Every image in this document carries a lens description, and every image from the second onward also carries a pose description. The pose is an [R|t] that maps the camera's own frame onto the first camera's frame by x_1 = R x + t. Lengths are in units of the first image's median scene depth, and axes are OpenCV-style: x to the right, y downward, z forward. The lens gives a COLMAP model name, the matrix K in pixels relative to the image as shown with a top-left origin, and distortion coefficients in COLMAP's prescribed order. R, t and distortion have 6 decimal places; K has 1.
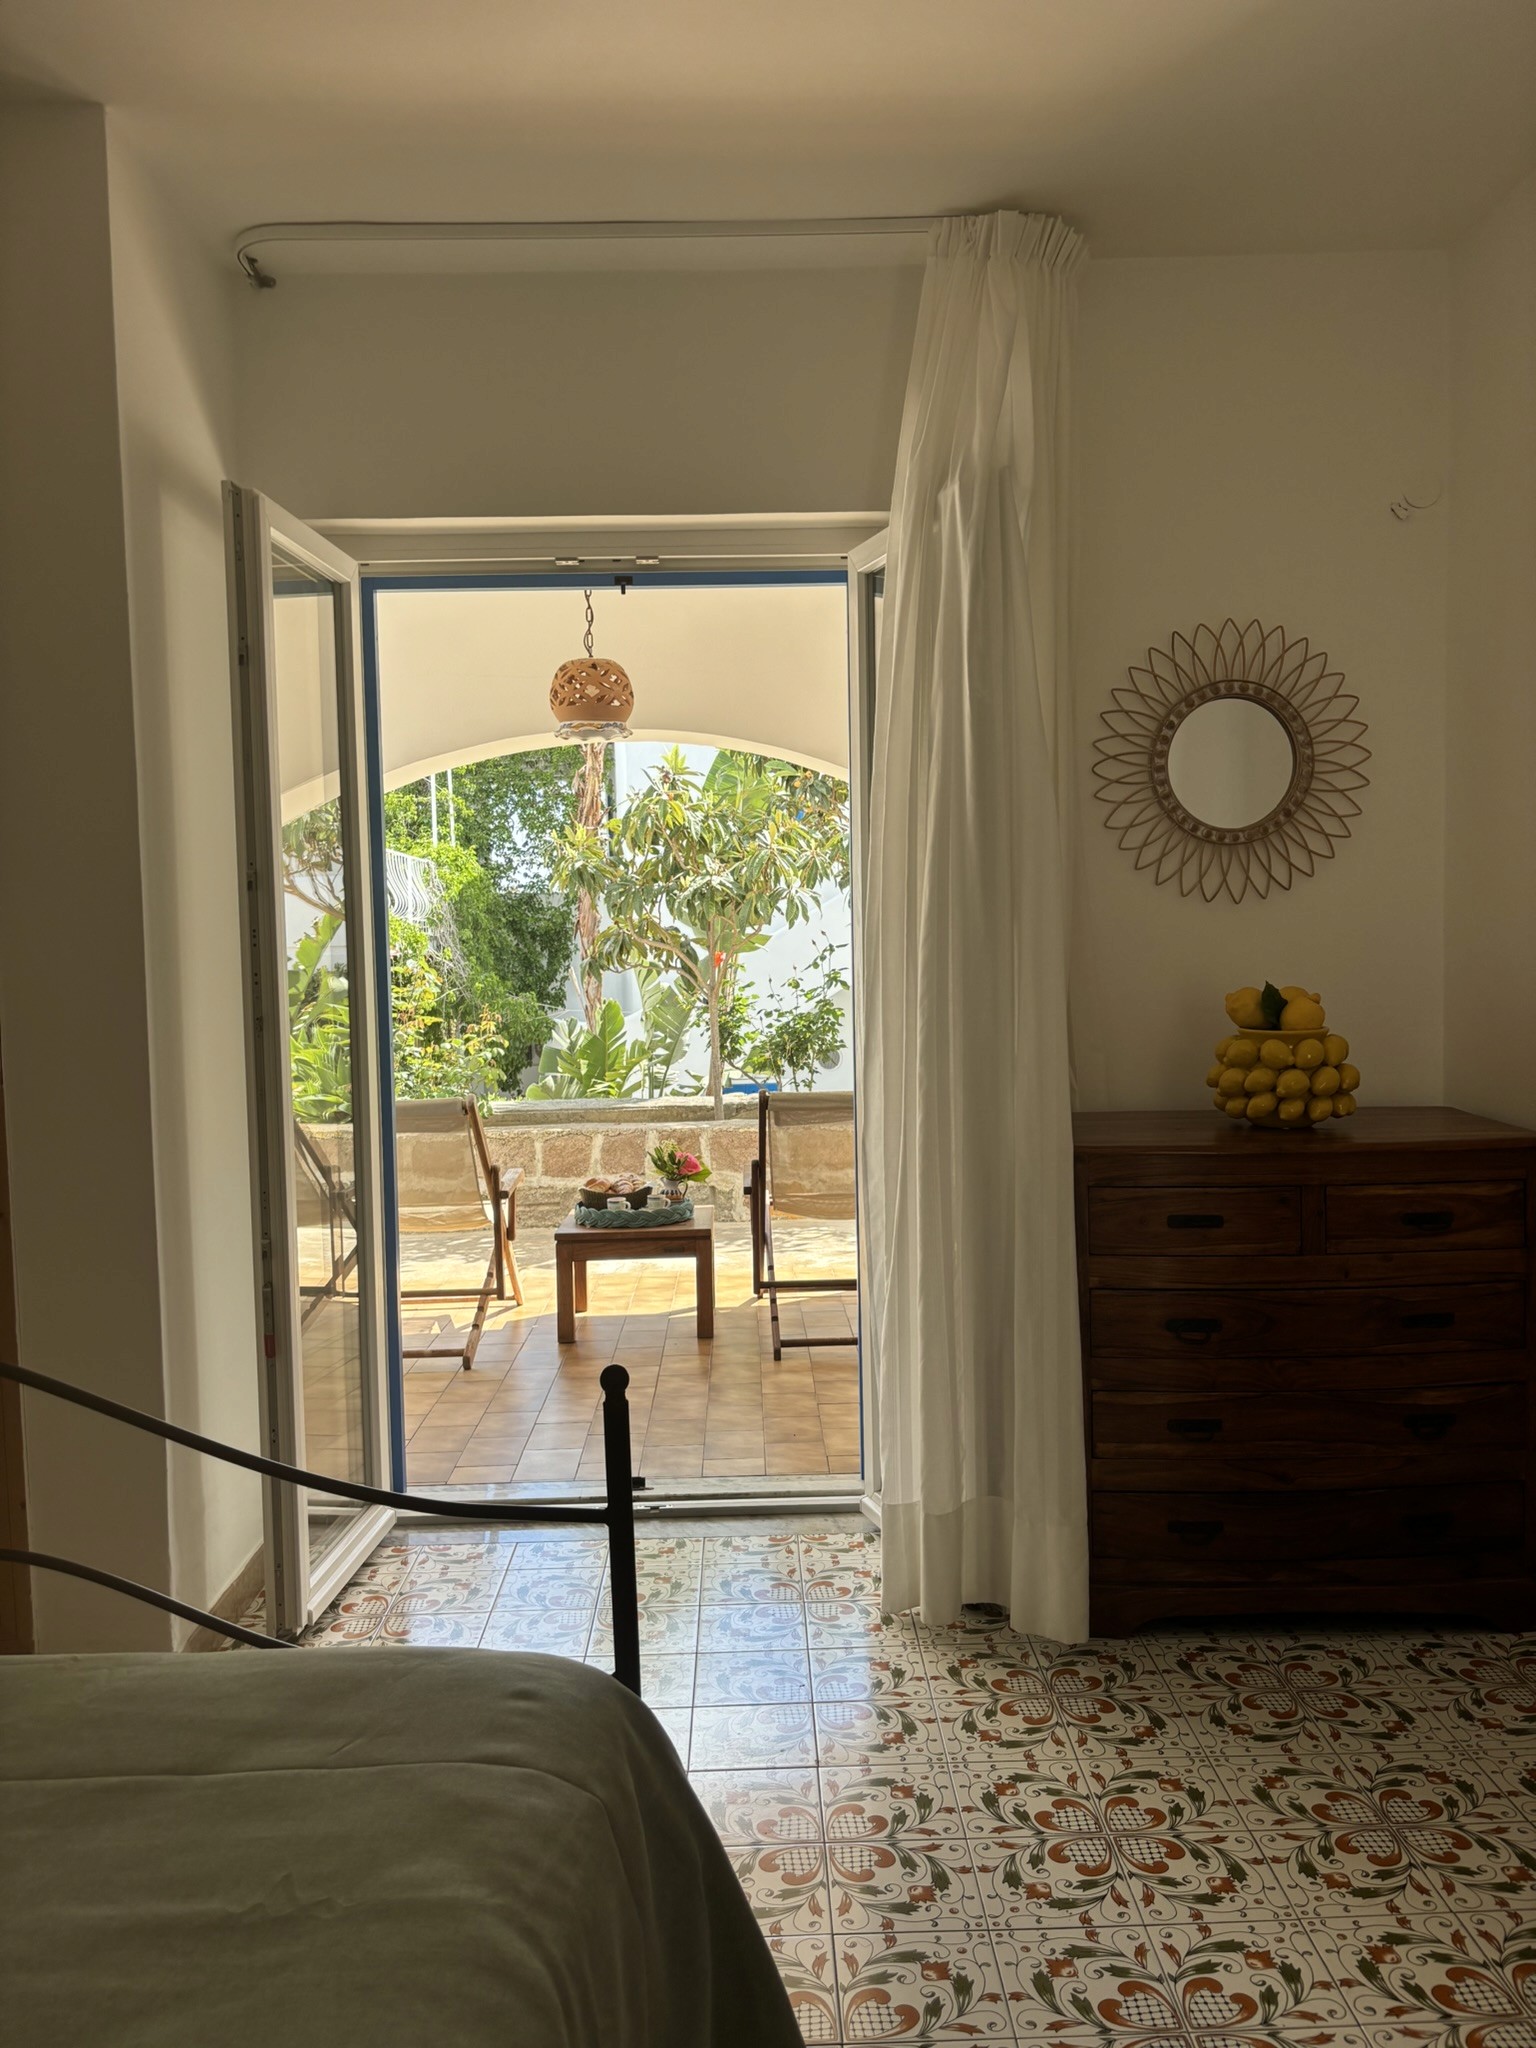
lens RADIAL K [[1548.7, 0, 766.3], [0, 1548.7, 1052.5], [0, 0, 1]] dist [0.032928, -0.027054]
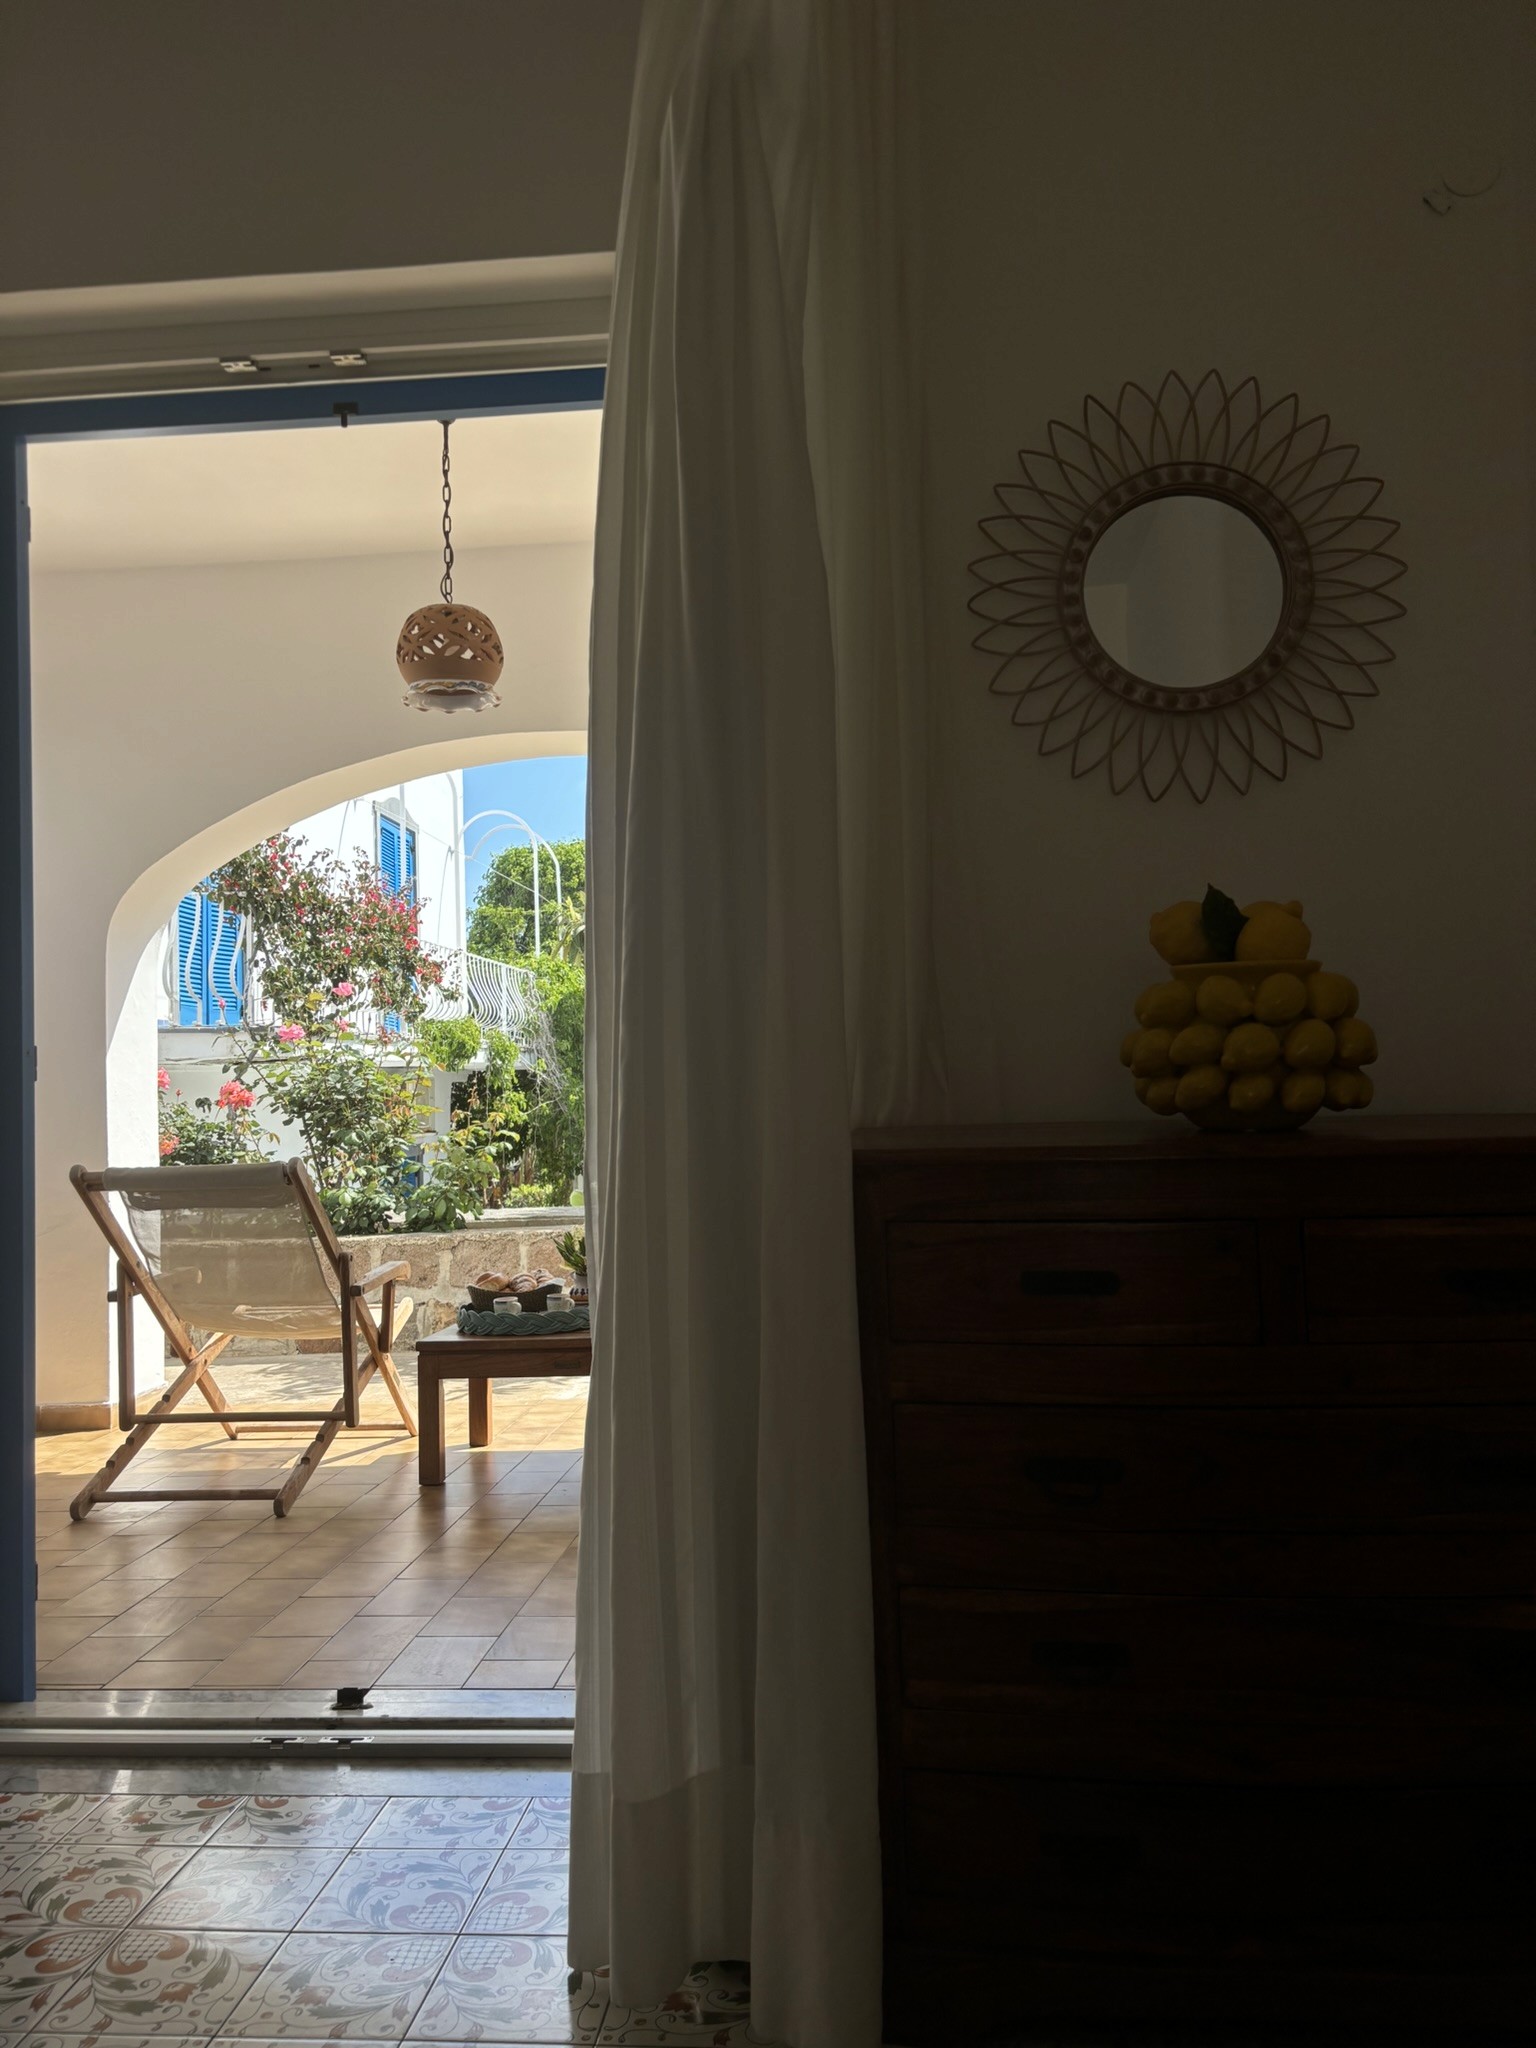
lens RADIAL K [[1548.7, 0, 777.2], [0, 1548.7, 1035.9], [0, 0, 1]] dist [0.032928, -0.027054]
pose [[0.994204, -0.009820, -0.107059, 0.198336], [-0.000966, 0.994964, -0.100228, 0.065139], [0.107504, 0.099751, 0.989188, 0.357741]]
